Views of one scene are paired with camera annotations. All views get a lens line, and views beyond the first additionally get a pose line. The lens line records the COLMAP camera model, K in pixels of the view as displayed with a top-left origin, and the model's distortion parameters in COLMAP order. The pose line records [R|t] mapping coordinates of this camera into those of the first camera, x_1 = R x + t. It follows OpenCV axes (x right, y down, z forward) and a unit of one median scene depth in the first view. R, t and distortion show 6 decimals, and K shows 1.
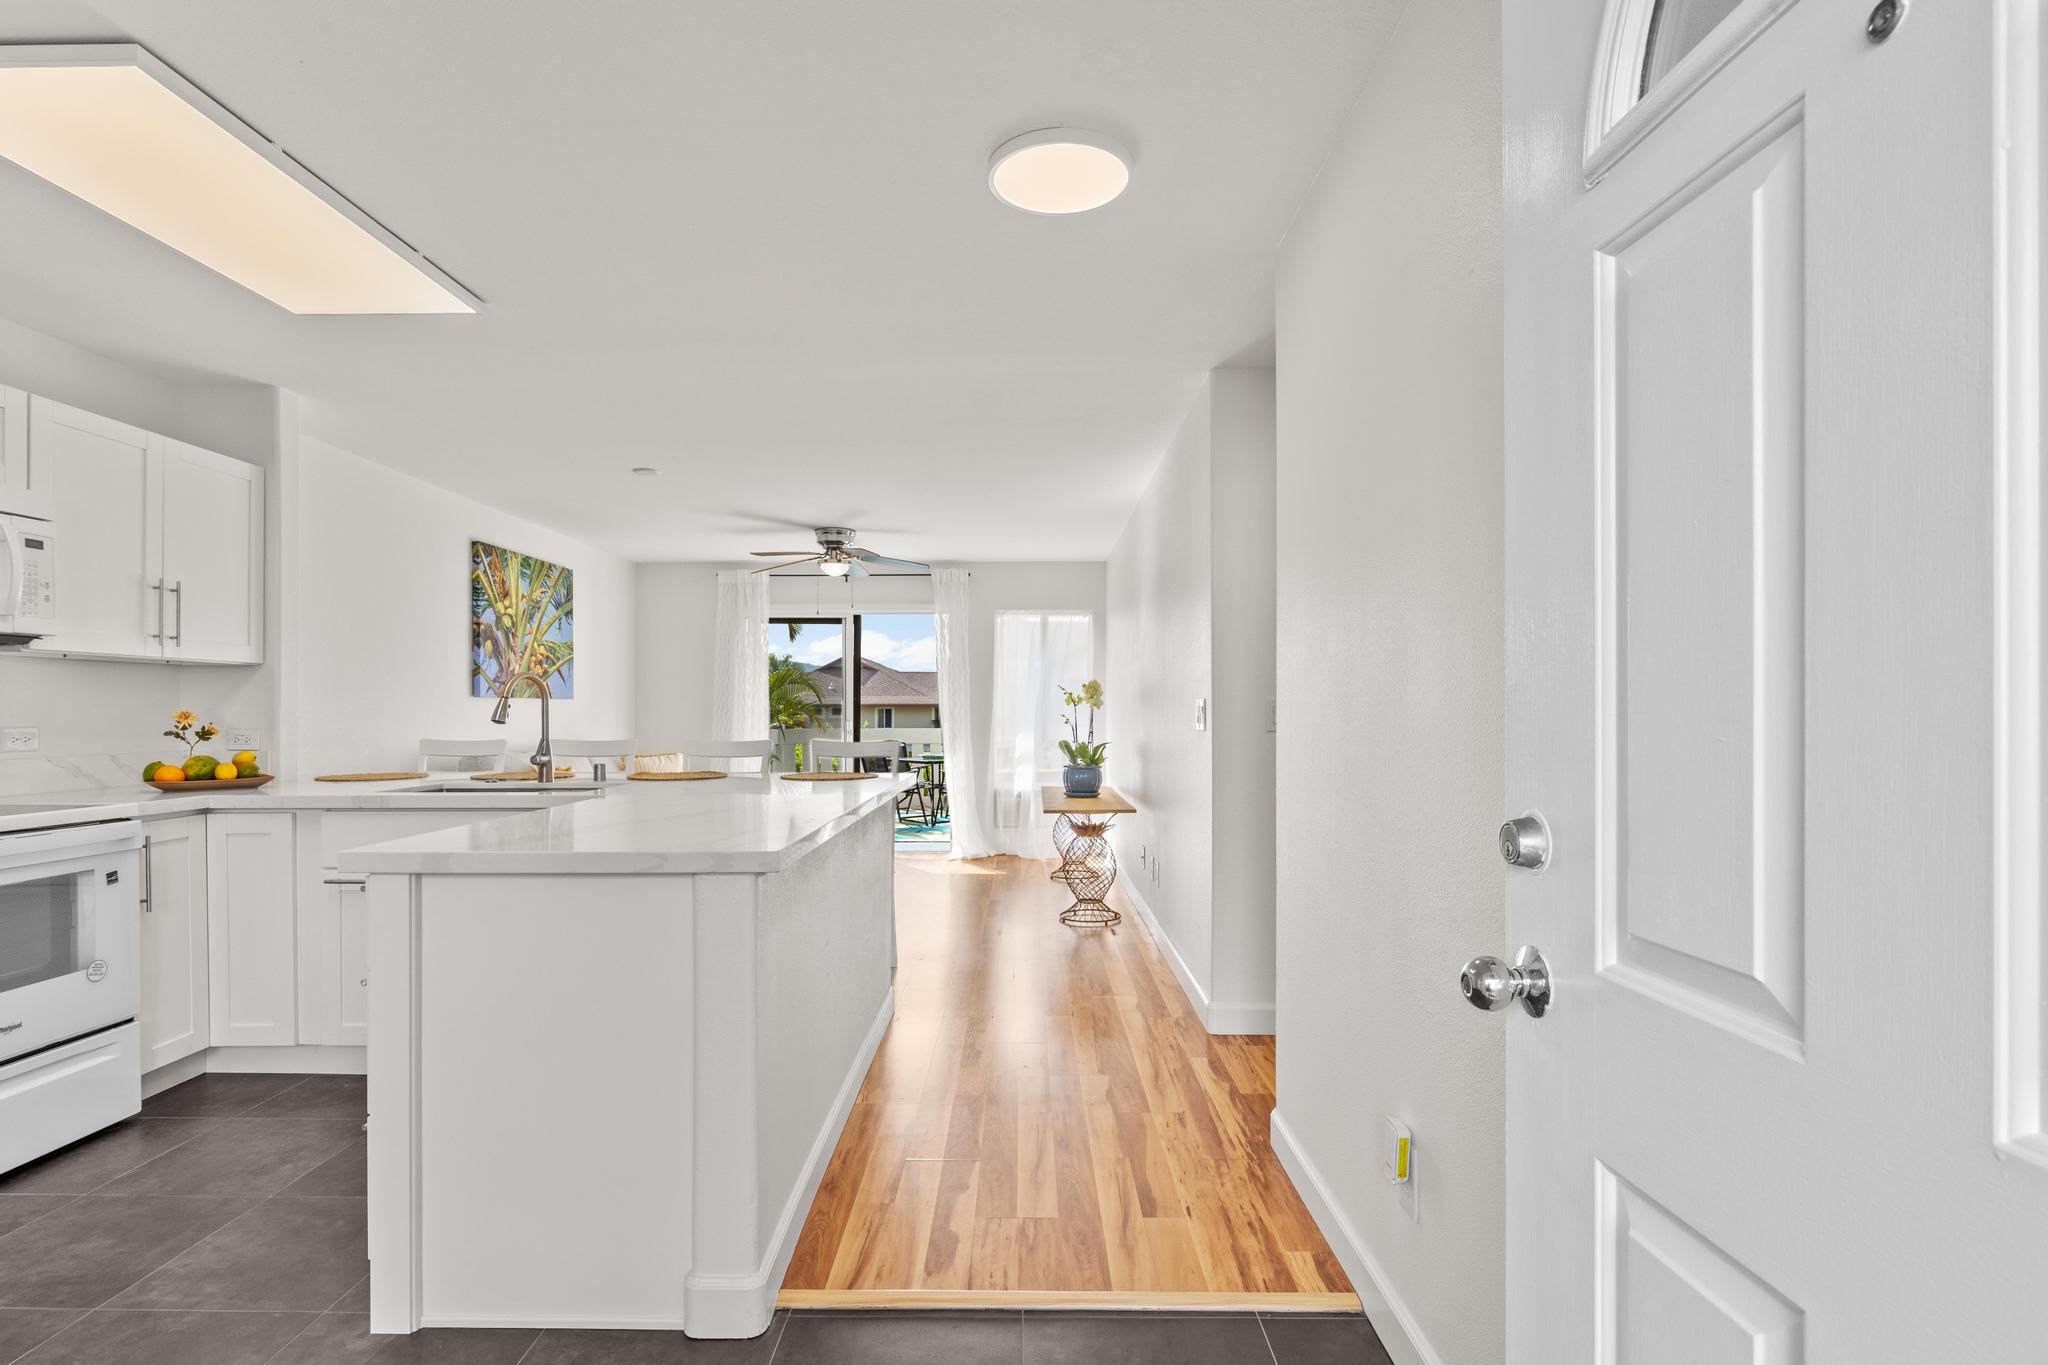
lens RADIAL K [[1001.2, 0, 1015.8], [0, 1001.2, 707.9], [0, 0, 1]] dist [-0.003661, -0.000978]
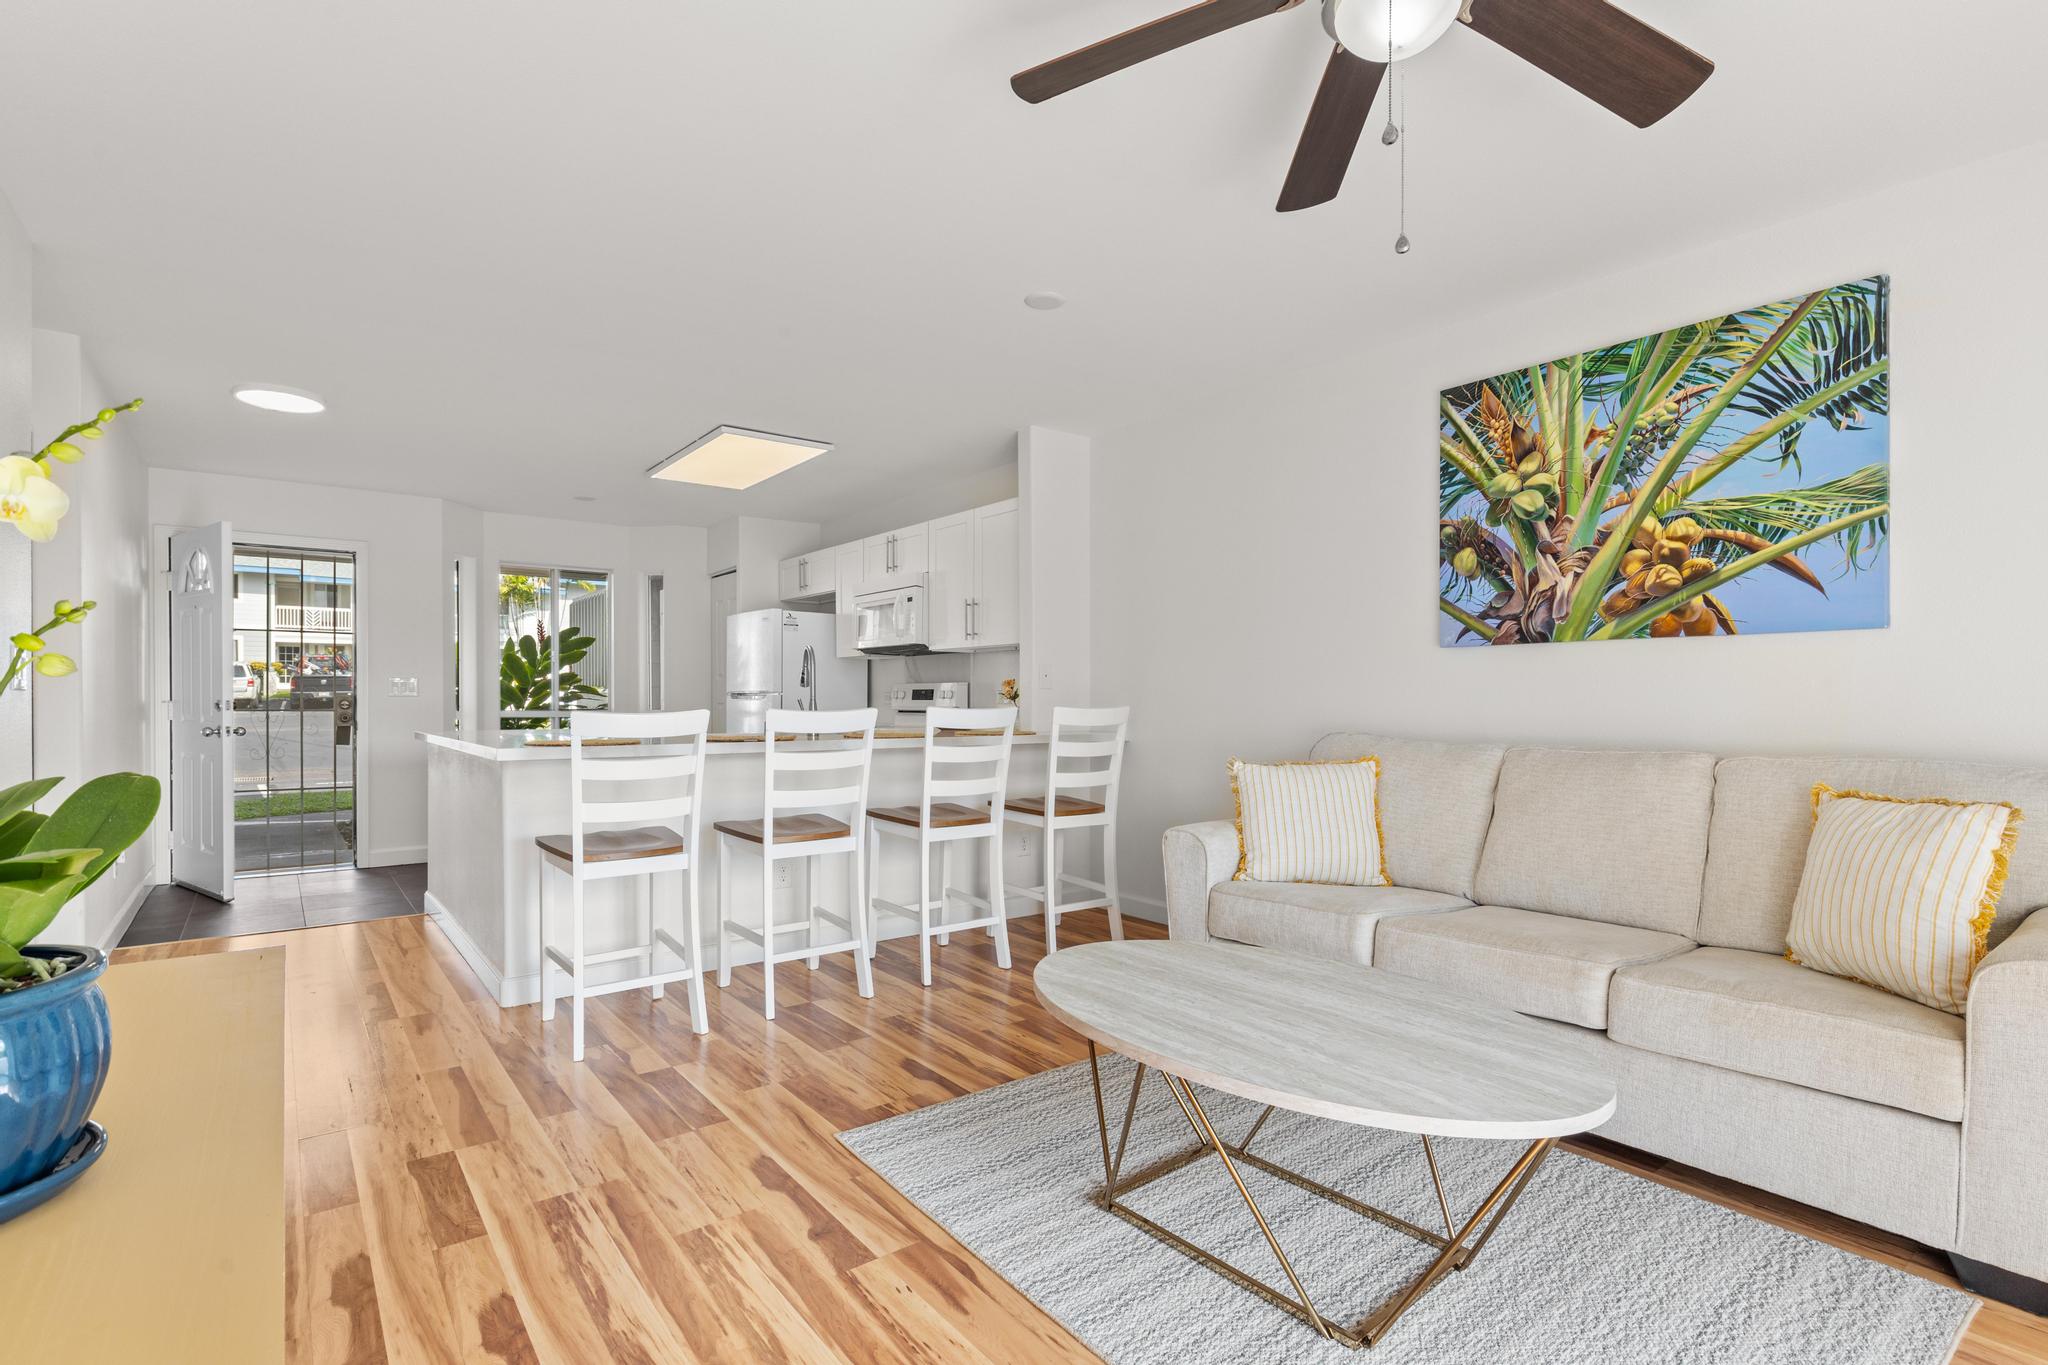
lens RADIAL K [[988.1, 0, 1024.9], [0, 988.1, 697.6], [0, 0, 1]] dist [0.000216, -0.000059]
pose [[-0.790279, 0.003099, -0.612740, 0.041160], [0.004908, 0.999987, -0.001273, 0.025277], [0.612728, -0.004013, -0.790284, 1.747126]]
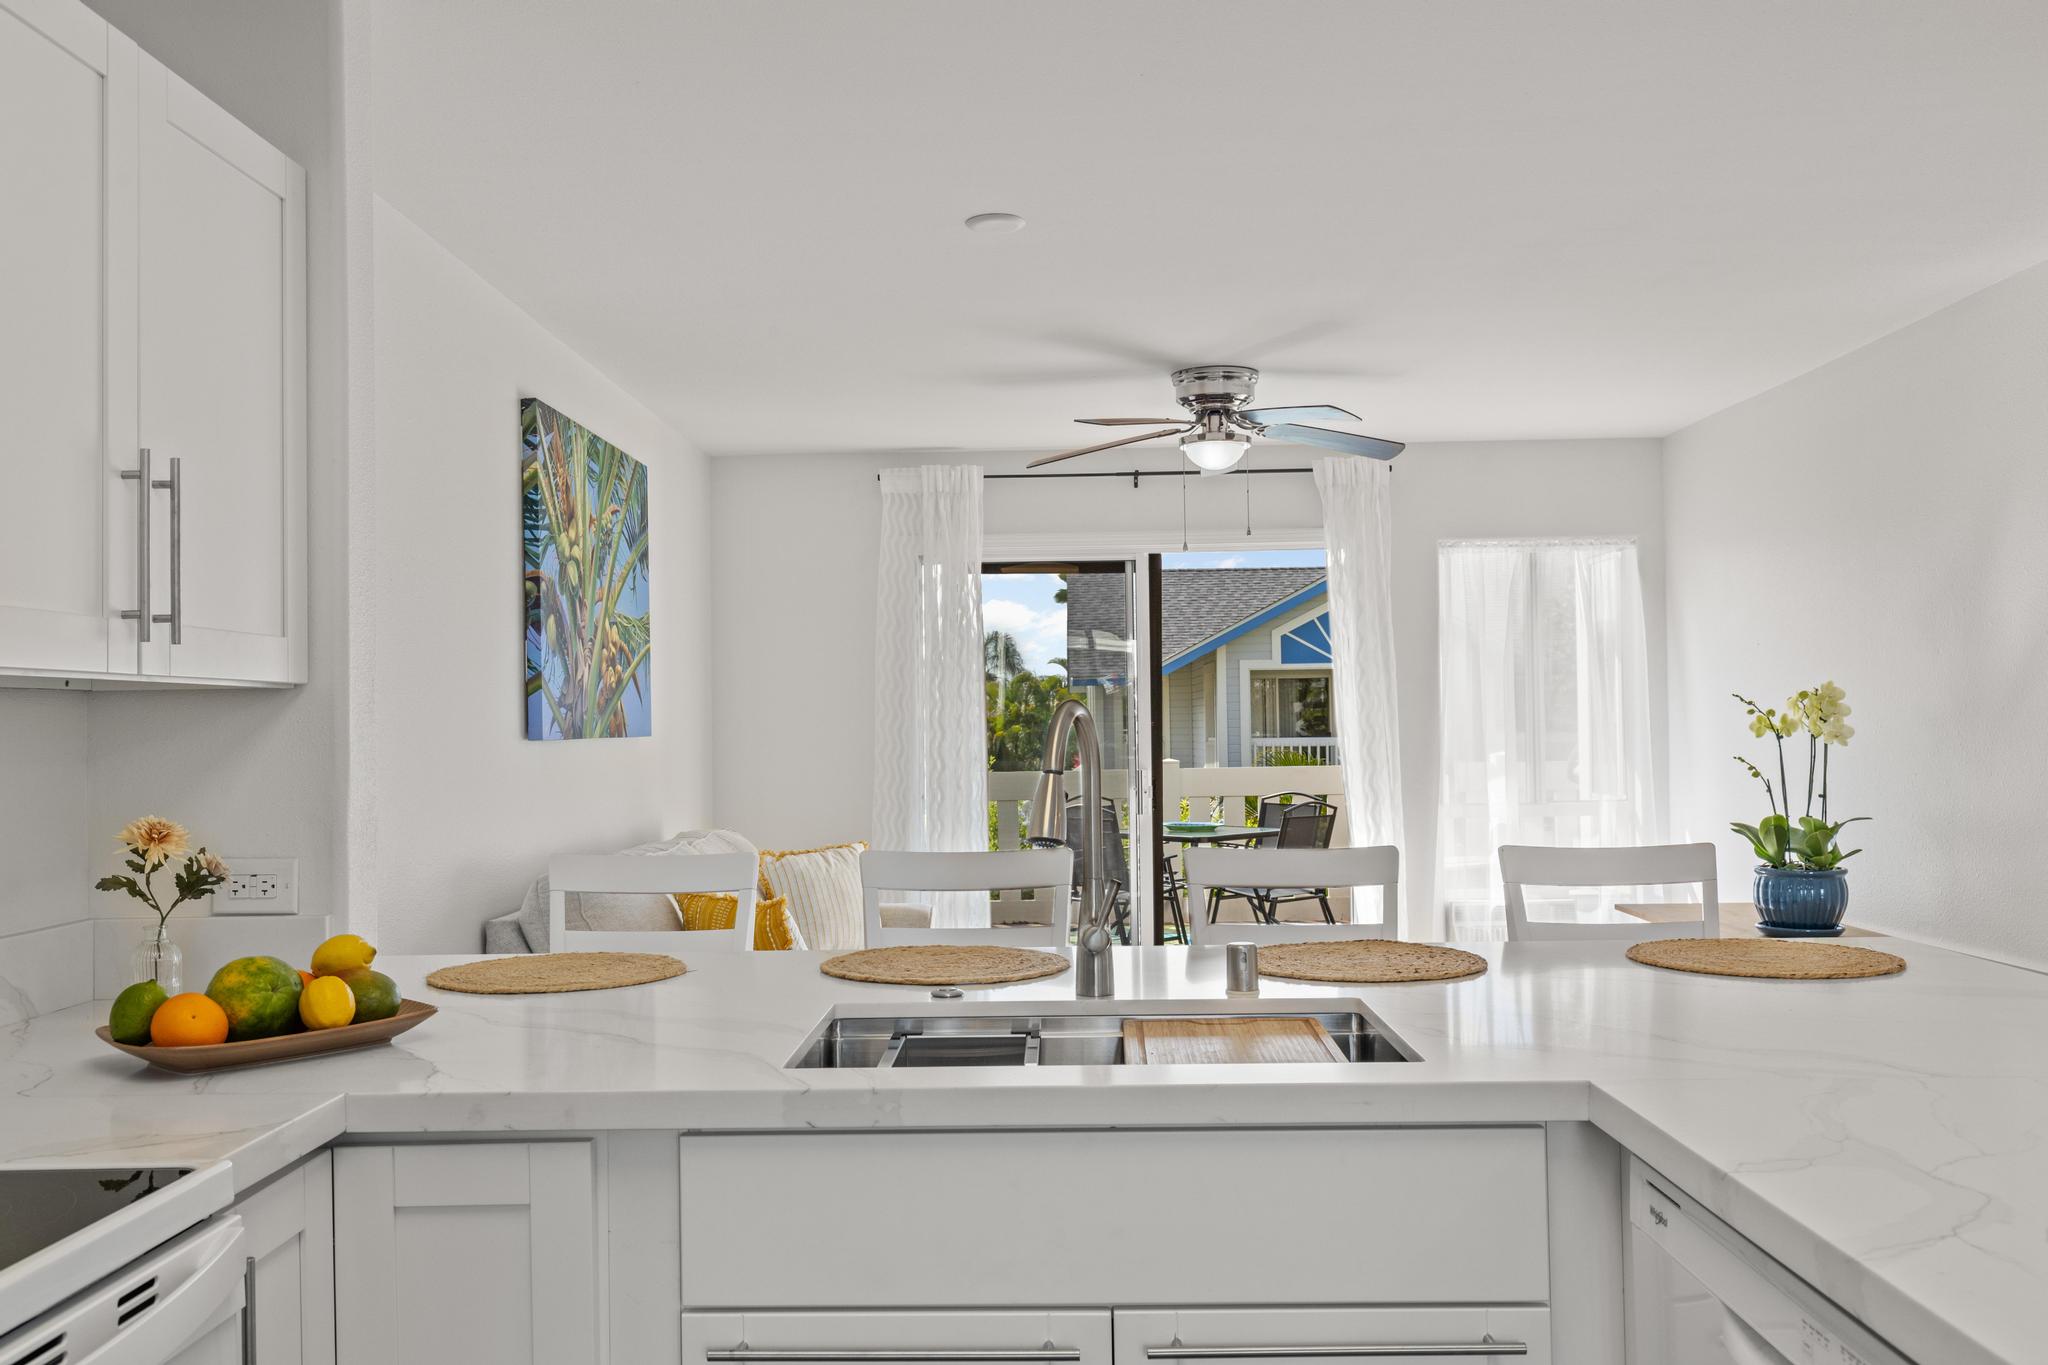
lens RADIAL K [[1680.8, 0, 1016.5], [0, 1680.8, 693.4], [0, 0, 1]] dist [0.006619, 0.008101]
pose [[0.999821, -0.014278, -0.012420, -0.411716], [0.014100, 0.999799, -0.014252, -0.024211], [0.012621, 0.014074, 0.999821, 0.316786]]
